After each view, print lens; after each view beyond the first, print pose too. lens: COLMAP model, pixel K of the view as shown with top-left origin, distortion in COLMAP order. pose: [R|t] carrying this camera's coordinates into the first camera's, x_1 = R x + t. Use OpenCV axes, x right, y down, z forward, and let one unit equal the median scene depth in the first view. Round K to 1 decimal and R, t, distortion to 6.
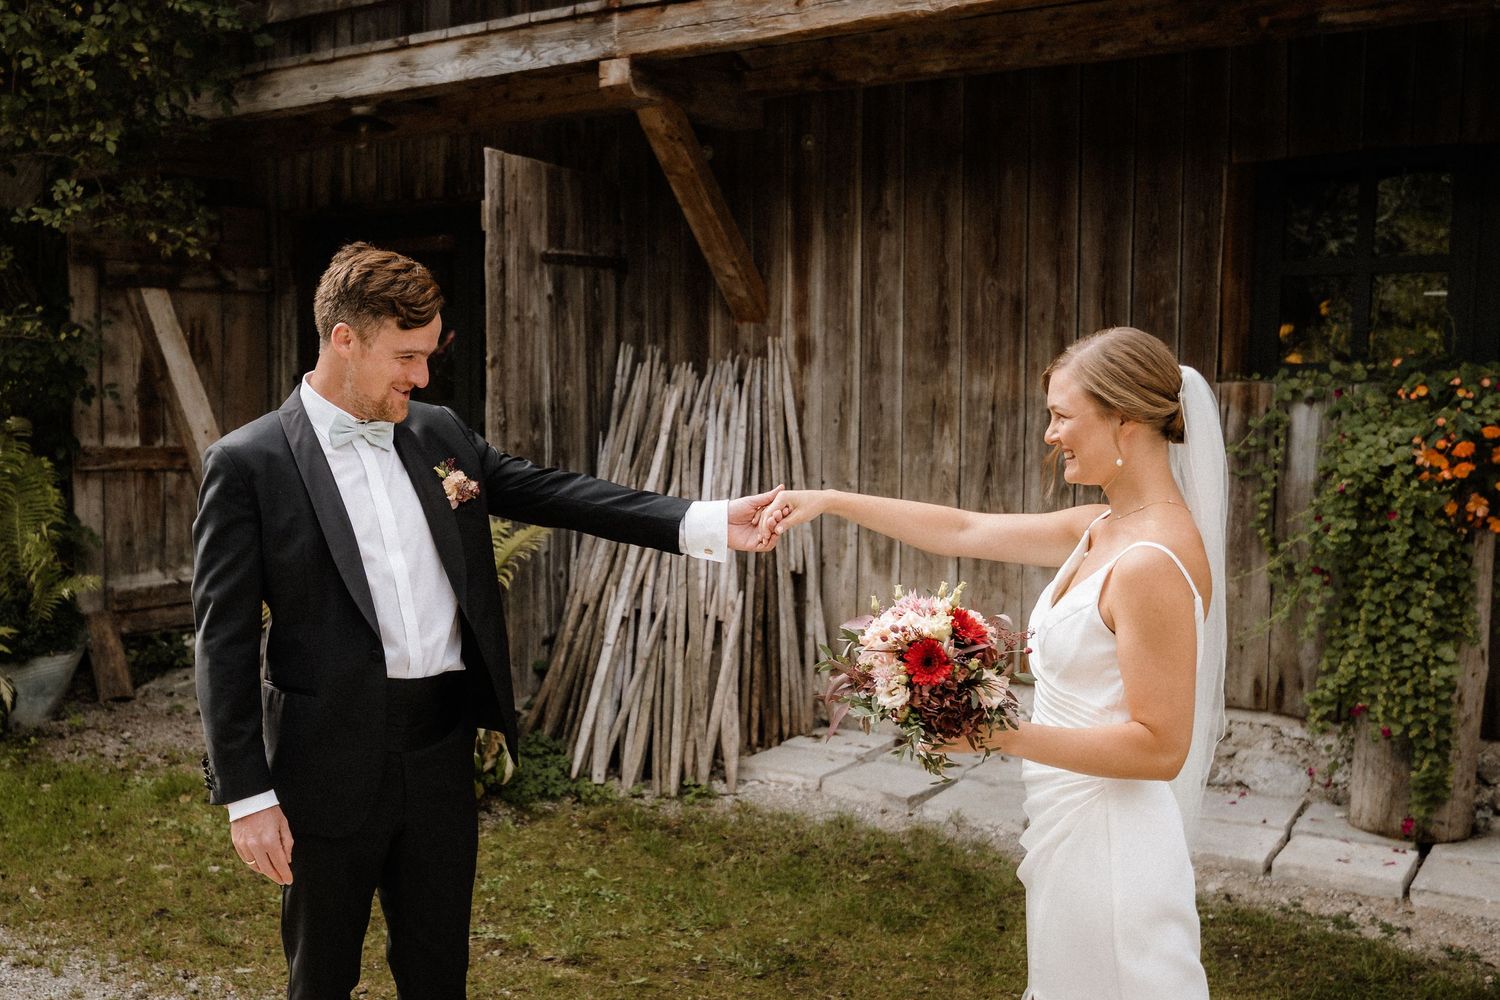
lens RADIAL K [[1159.4, 0, 750.6], [0, 1159.4, 452.0], [0, 0, 1]] dist [-0.000609, -0.001825]
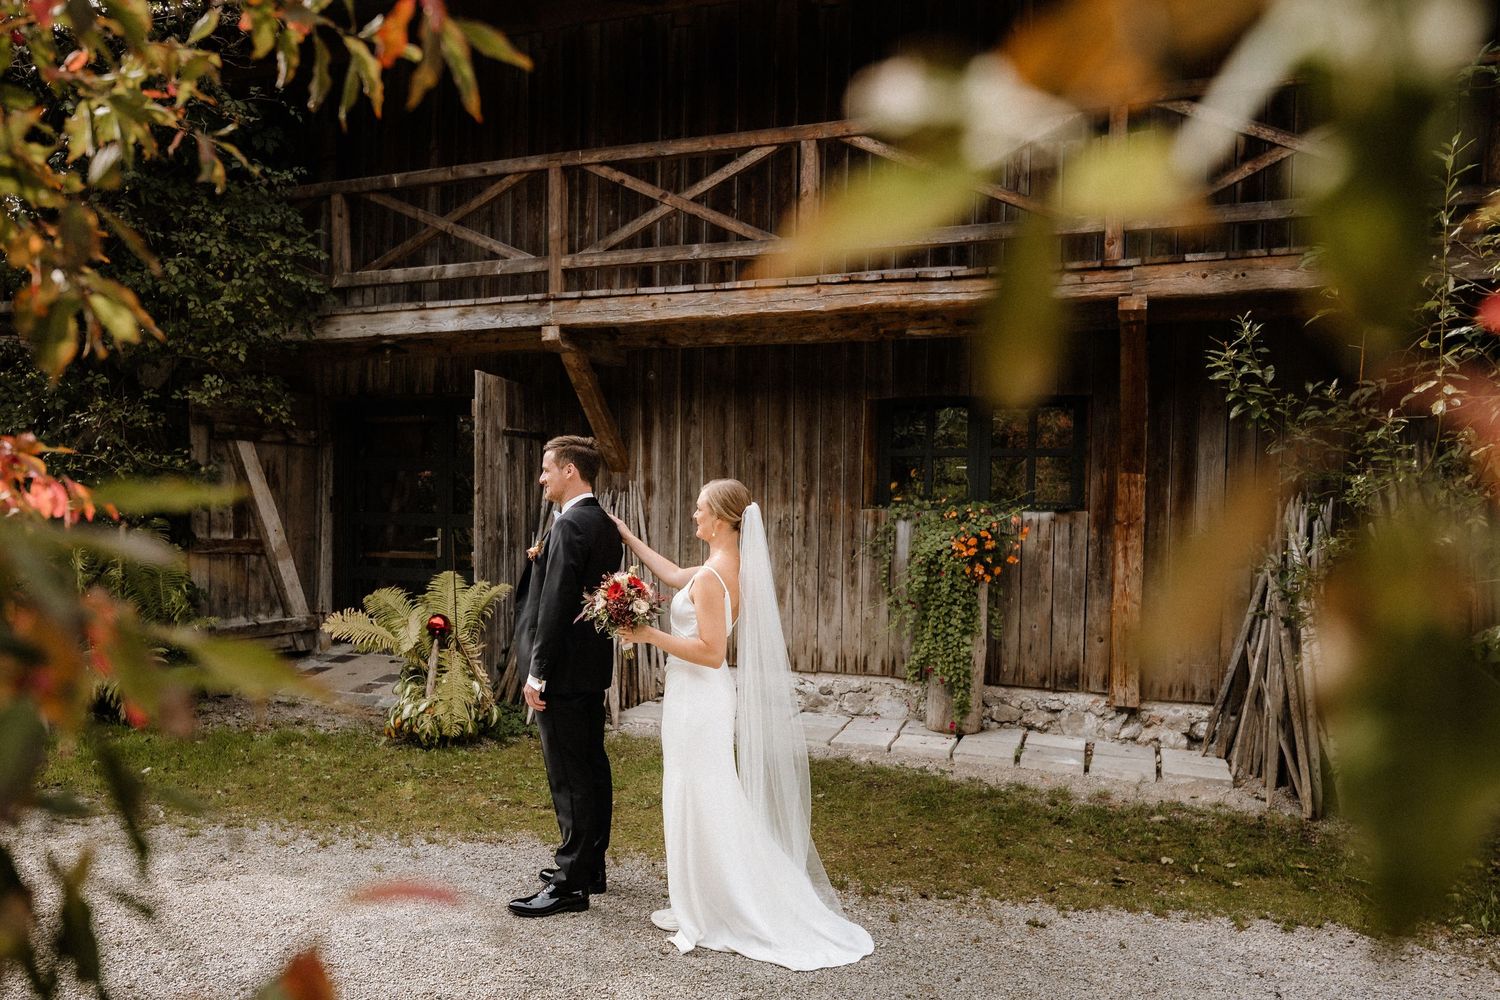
lens RADIAL K [[903.8, 0, 750.0], [0, 903.8, 500.0], [0, 0, 1]] dist [-0.000476, -0.000813]
pose [[0.964343, 0.019634, 0.263926, -0.185125], [0.002465, 0.996535, -0.083139, 0.051509], [-0.264644, 0.080825, 0.960953, -0.423609]]
